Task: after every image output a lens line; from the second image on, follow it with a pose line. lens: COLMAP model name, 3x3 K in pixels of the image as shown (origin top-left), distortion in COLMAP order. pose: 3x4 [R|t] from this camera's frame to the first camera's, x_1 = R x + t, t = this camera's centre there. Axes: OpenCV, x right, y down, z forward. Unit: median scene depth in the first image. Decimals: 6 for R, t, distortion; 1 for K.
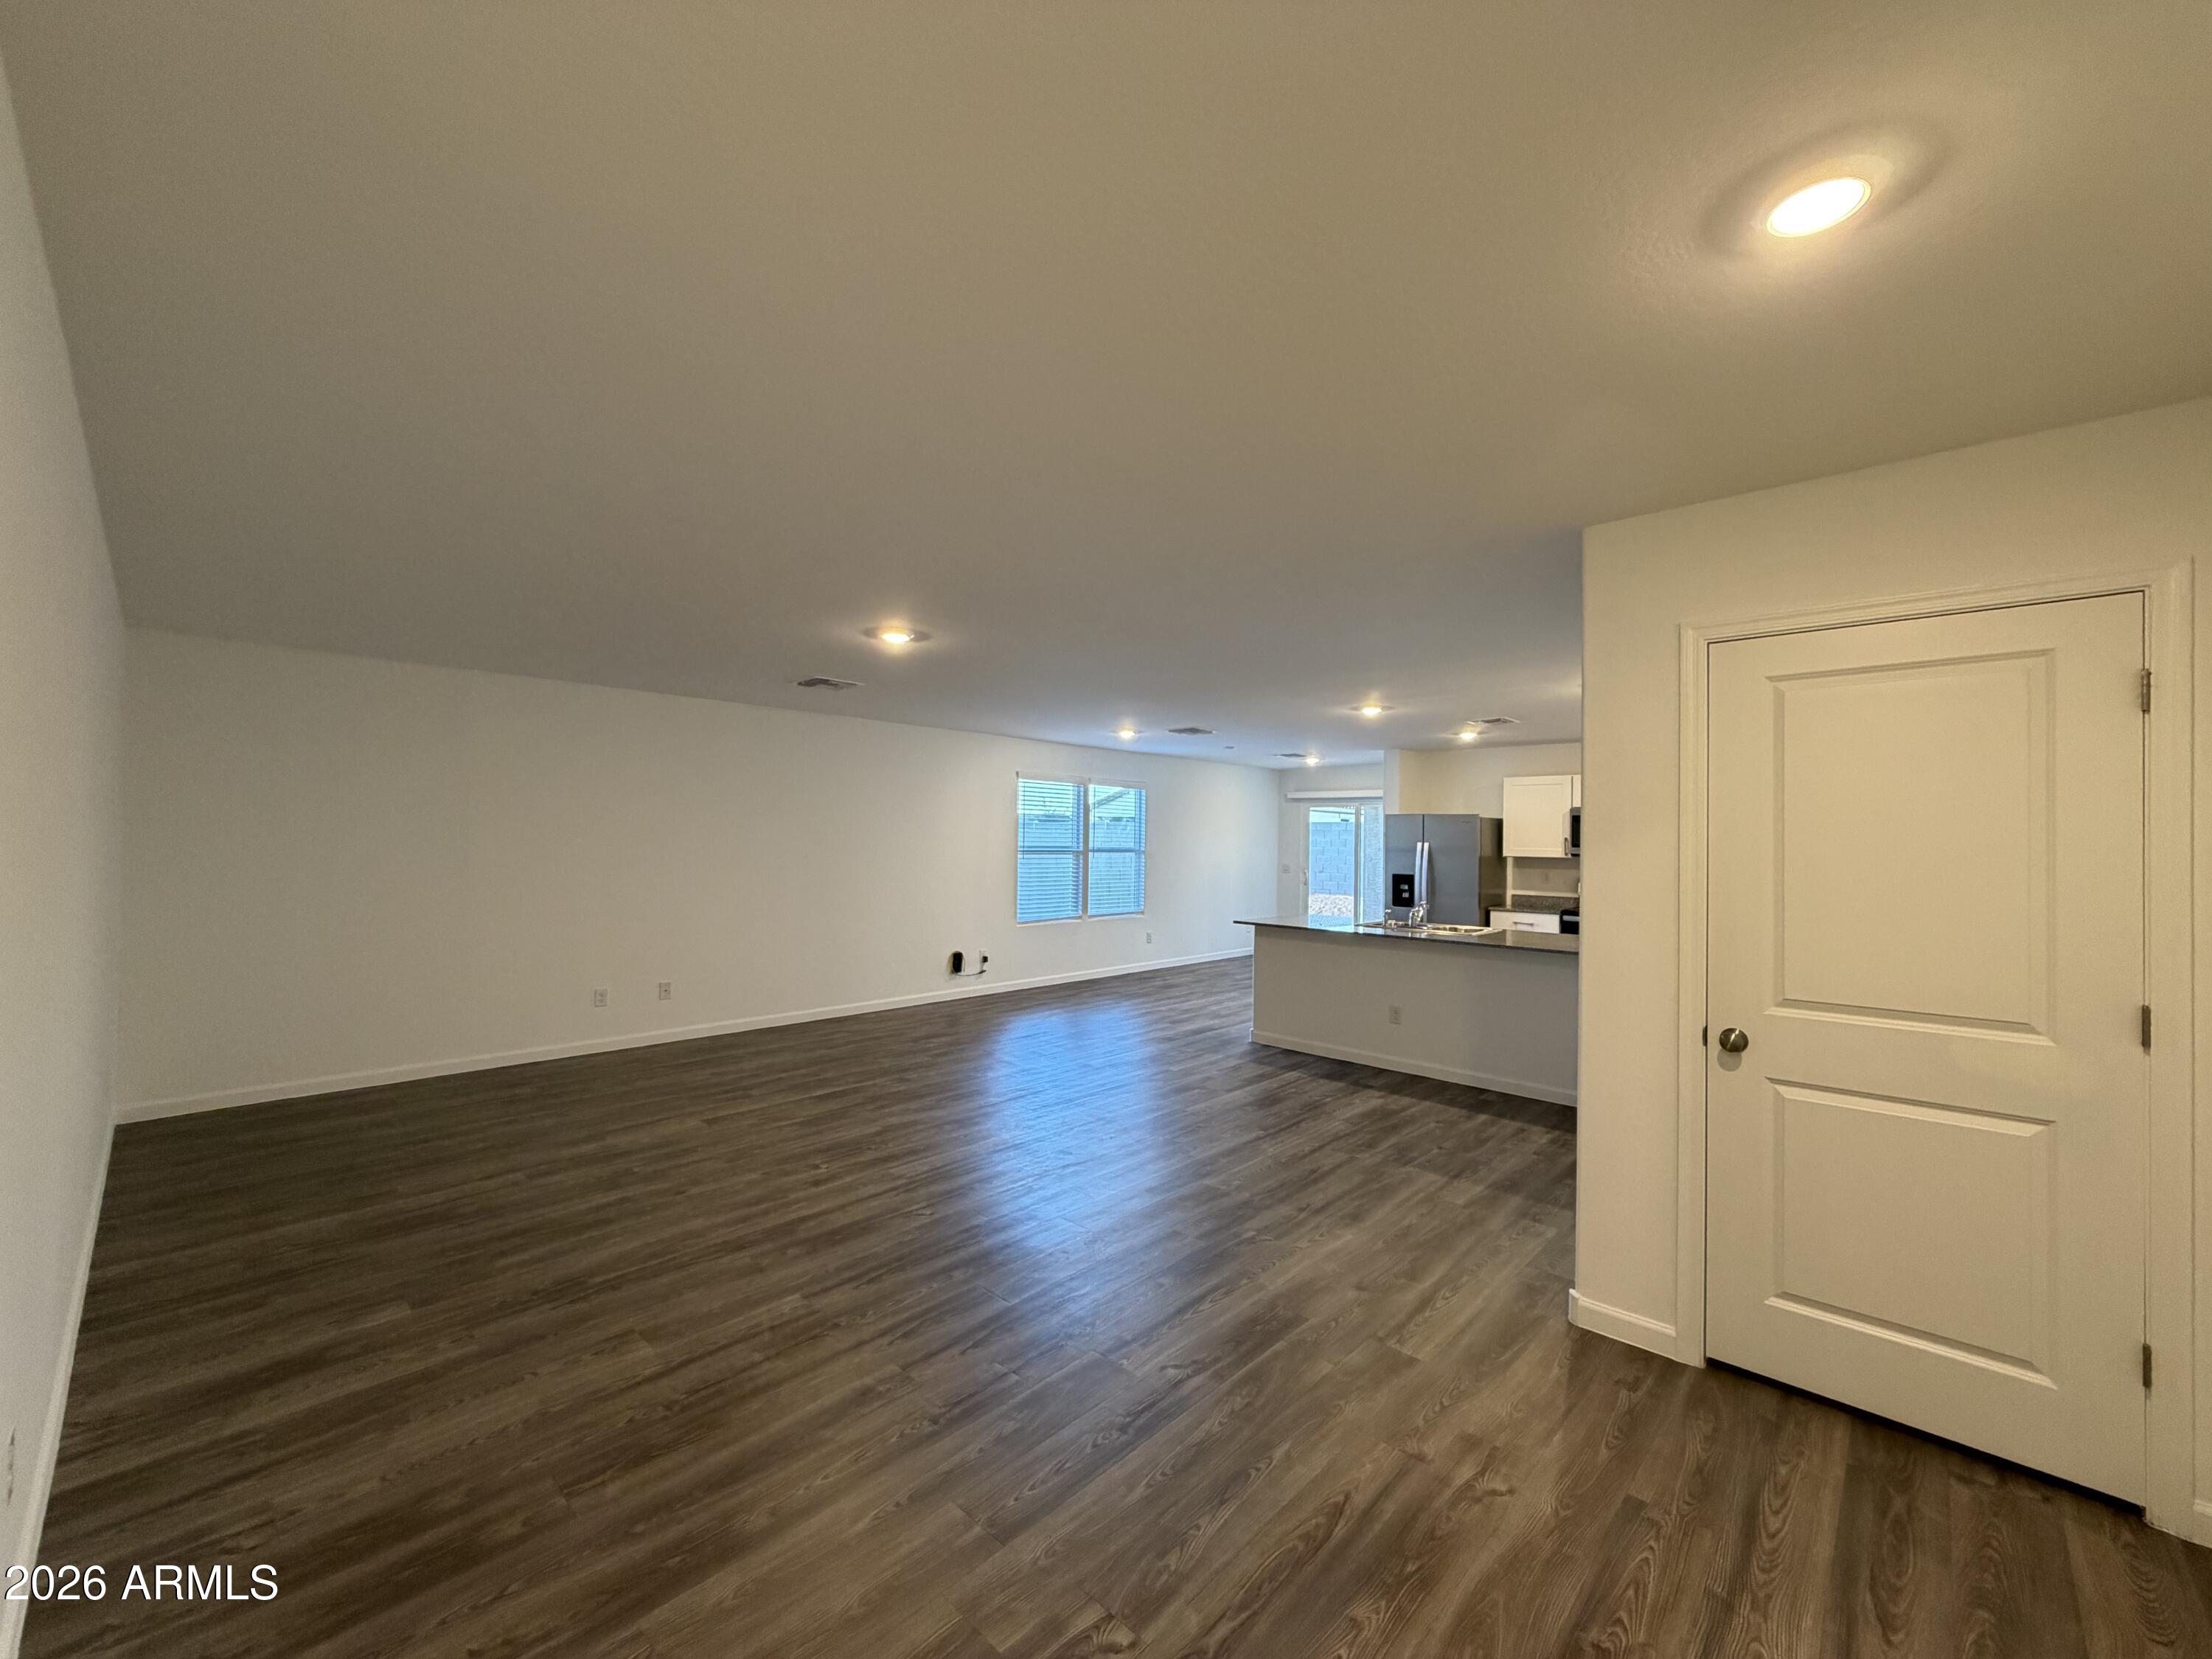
lens RADIAL K [[875.2, 0, 1106.0], [0, 875.2, 829.5], [0, 0, 1]] dist [-0.001292, -0.000195]
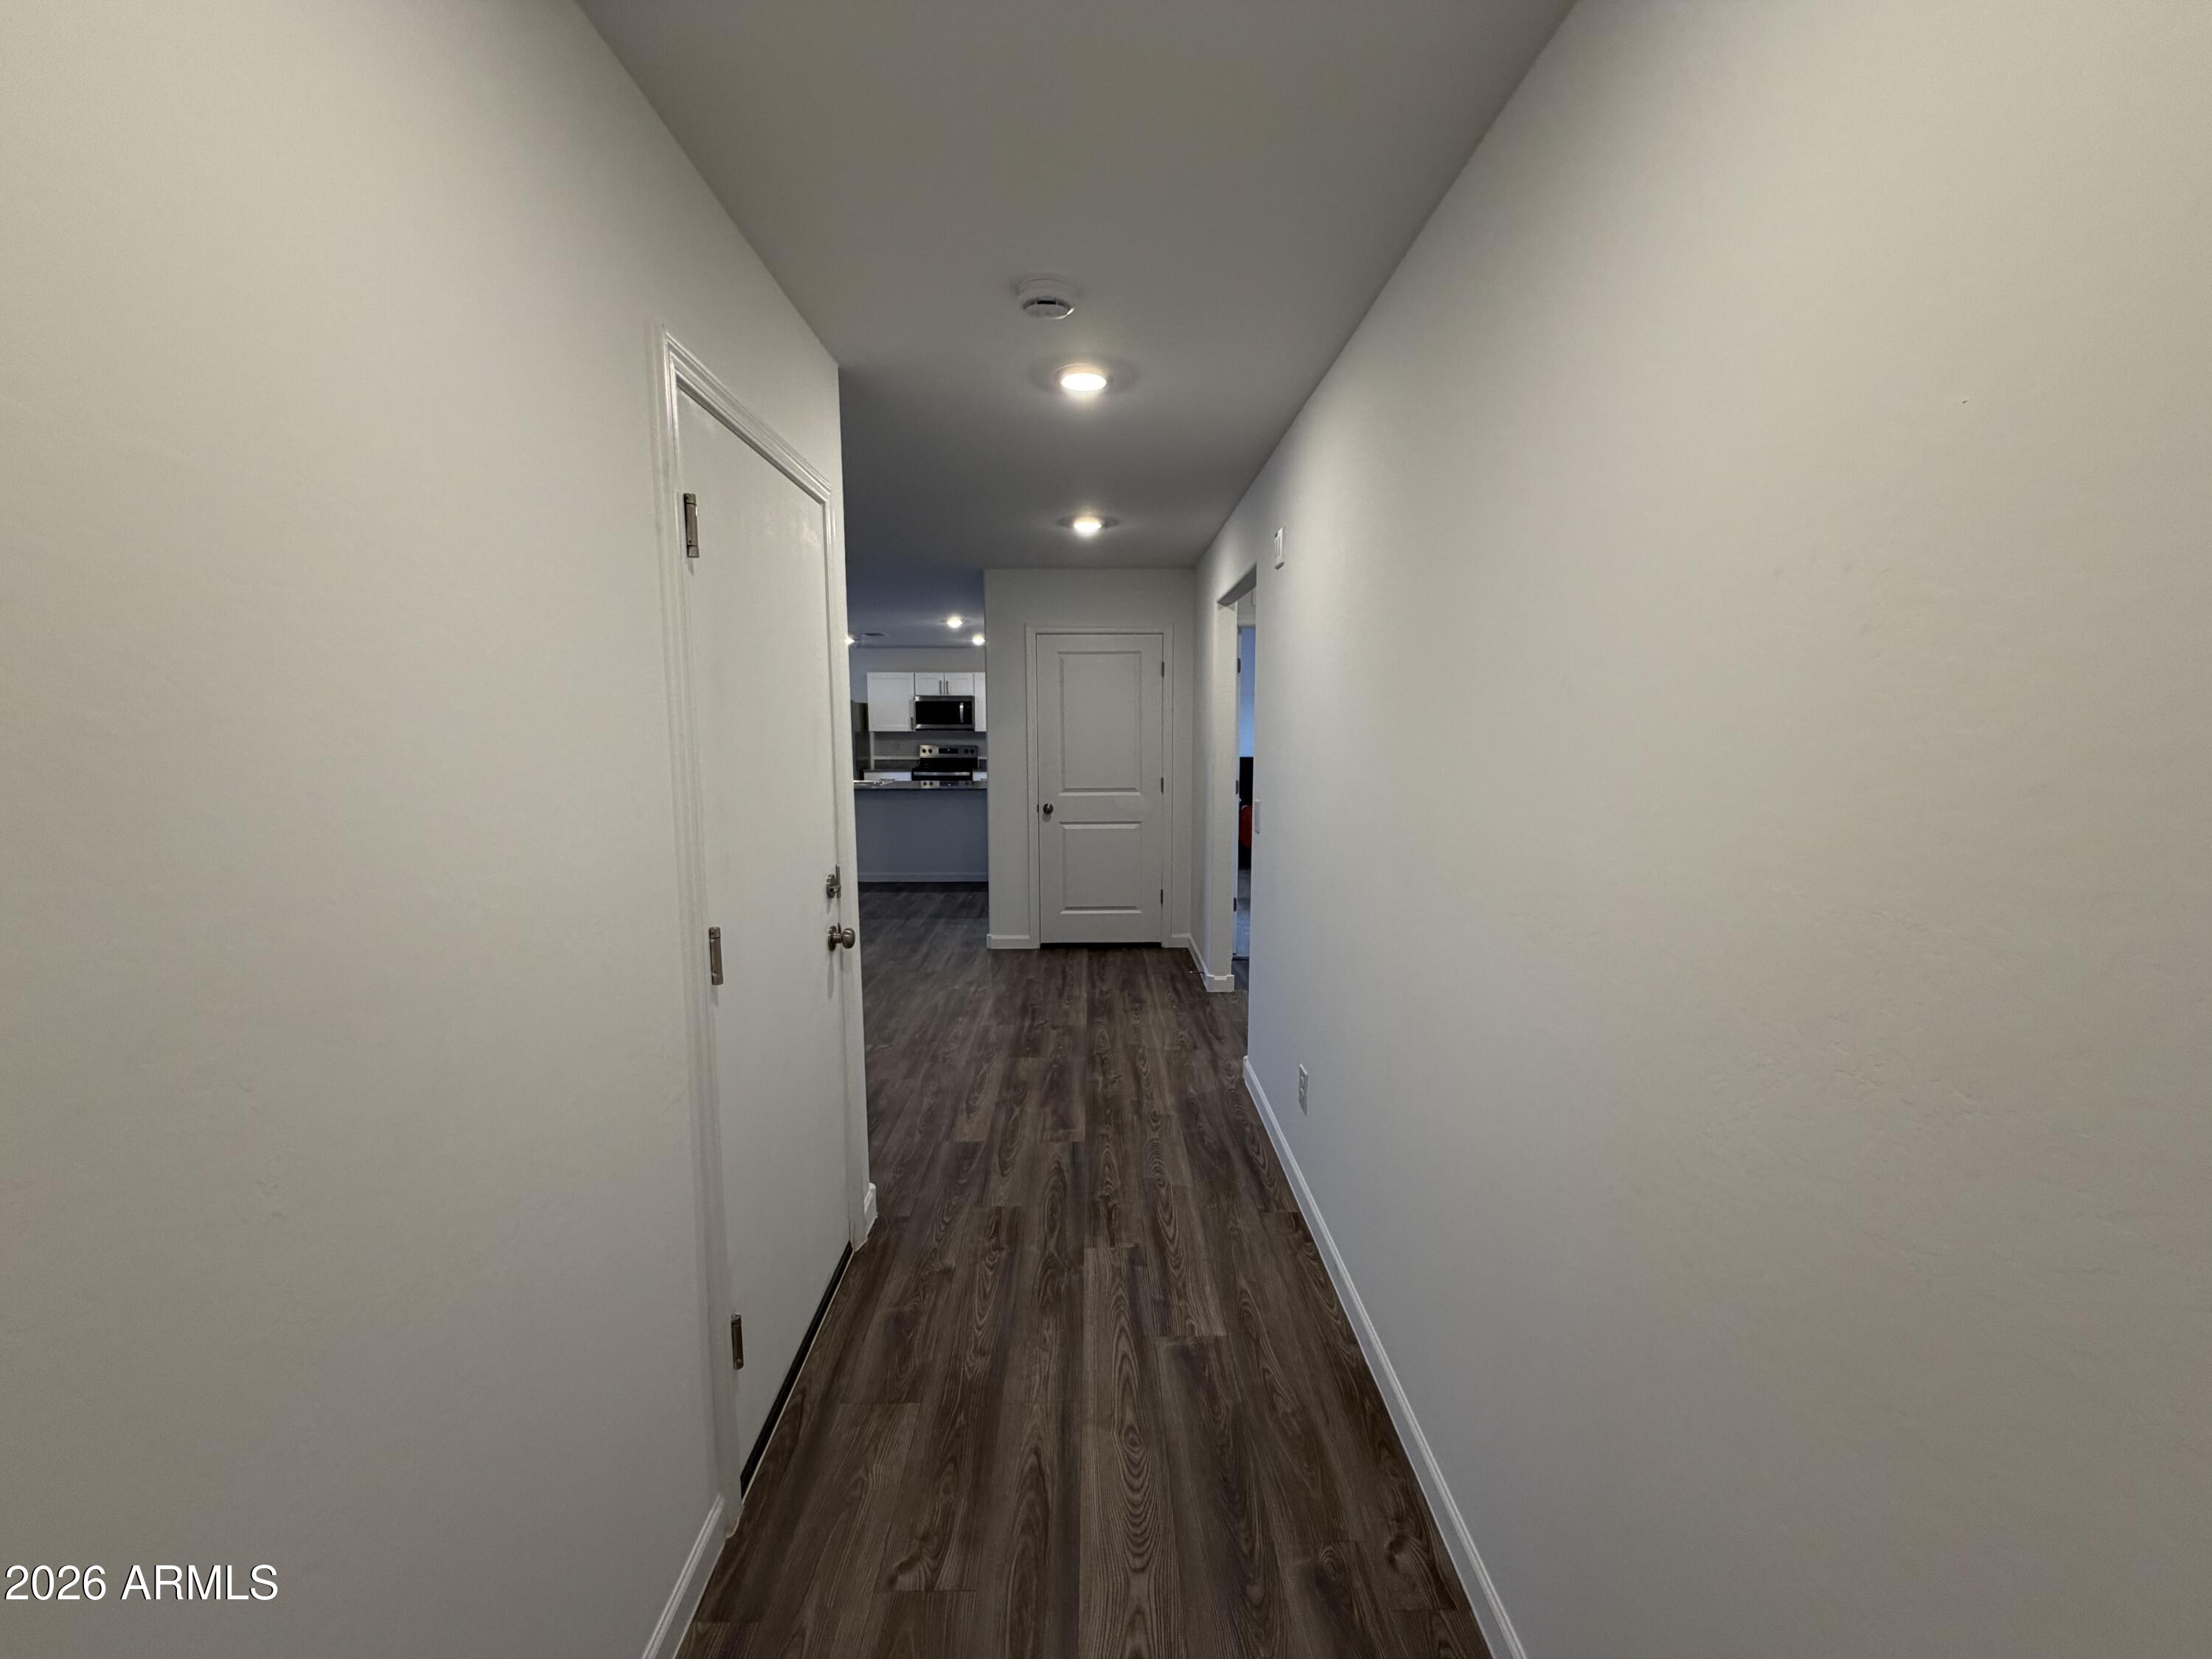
lens RADIAL K [[875.2, 0, 1106.0], [0, 875.2, 829.5], [0, 0, 1]] dist [-0.001292, -0.000195]
pose [[0.714859, -0.101283, 0.691895, -0.256621], [0.002444, 0.989811, 0.142367, -0.012042], [-0.699265, -0.100081, 0.707822, -0.248541]]
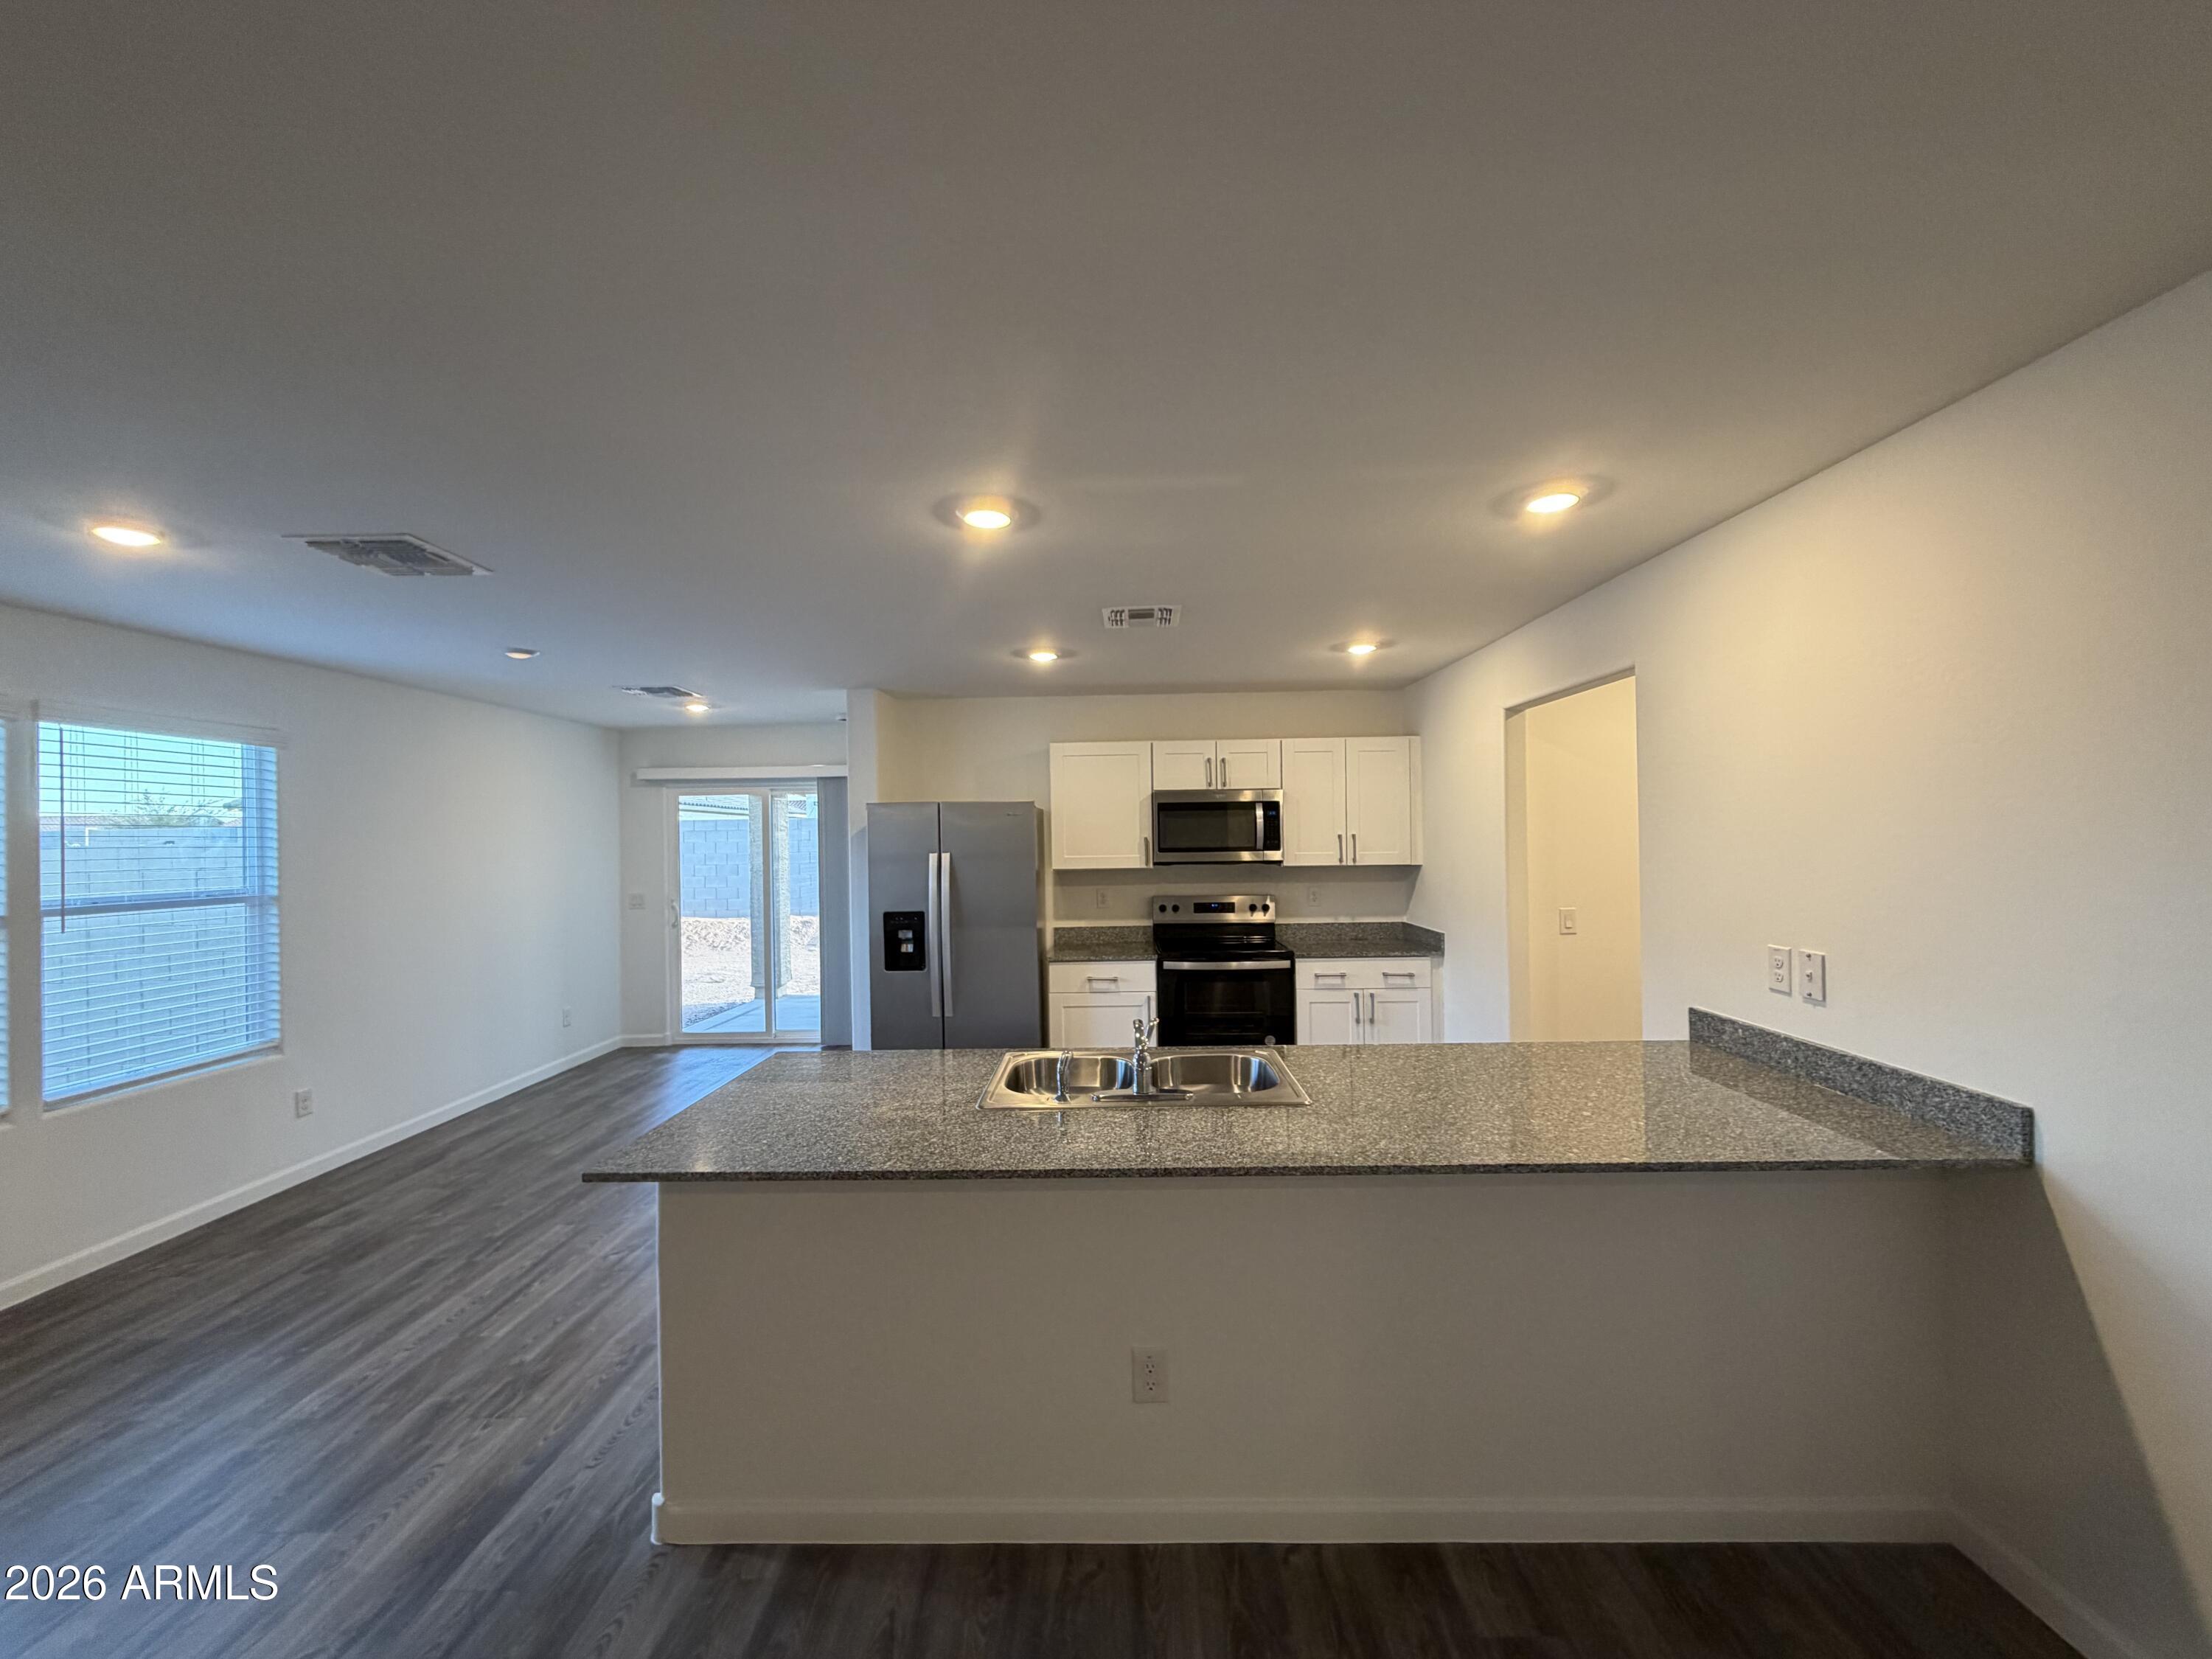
lens RADIAL K [[875.2, 0, 1106.0], [0, 875.2, 829.5], [0, 0, 1]] dist [-0.001292, -0.000195]
pose [[0.736228, -0.022826, 0.676348, 0.068296], [0.020298, 0.999726, 0.011645, -0.004878], [-0.676429, 0.005155, 0.736490, 0.563112]]
